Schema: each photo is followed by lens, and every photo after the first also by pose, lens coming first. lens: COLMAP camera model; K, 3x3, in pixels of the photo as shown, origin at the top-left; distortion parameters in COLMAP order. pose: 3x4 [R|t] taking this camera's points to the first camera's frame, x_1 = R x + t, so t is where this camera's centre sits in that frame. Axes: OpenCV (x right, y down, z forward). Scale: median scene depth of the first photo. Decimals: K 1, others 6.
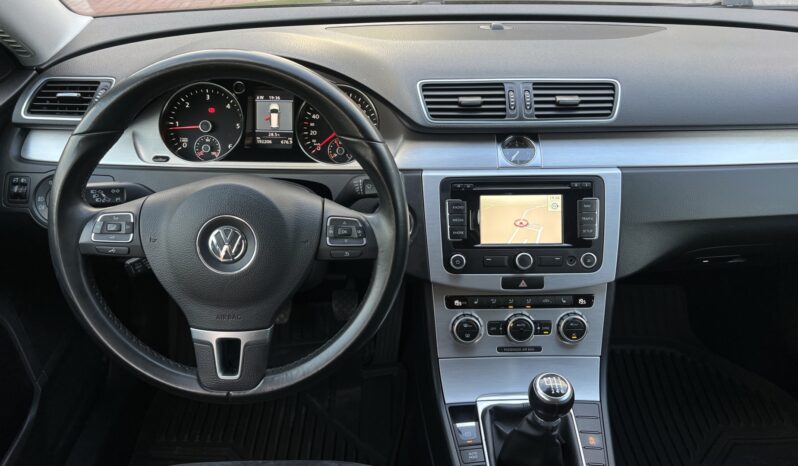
lens RADIAL K [[620.8, 0, 395.8], [0, 620.8, 237.0], [0, 0, 1]] dist [0.059390, -0.069129]
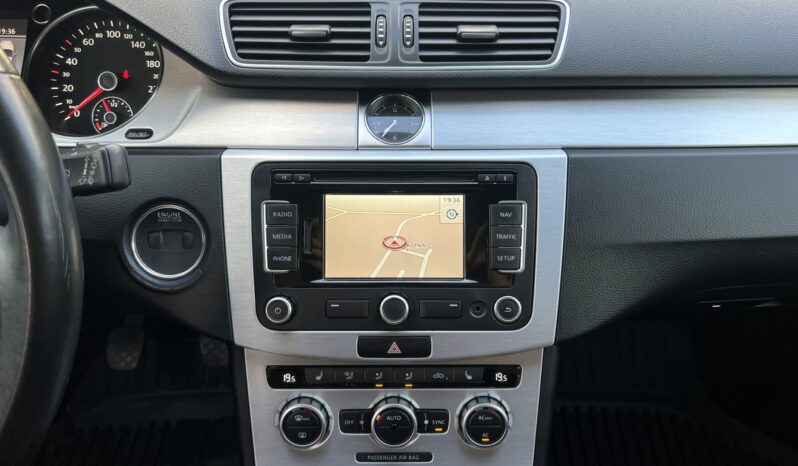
lens RADIAL K [[620.8, 0, 396.6], [0, 620.8, 234.5], [0, 0, 1]] dist [0.059390, -0.069129]
pose [[0.999641, 0.011397, -0.024236, 0.215129], [-0.011524, 0.999921, -0.005103, -0.026707], [0.024176, 0.005380, 0.999693, 0.415569]]
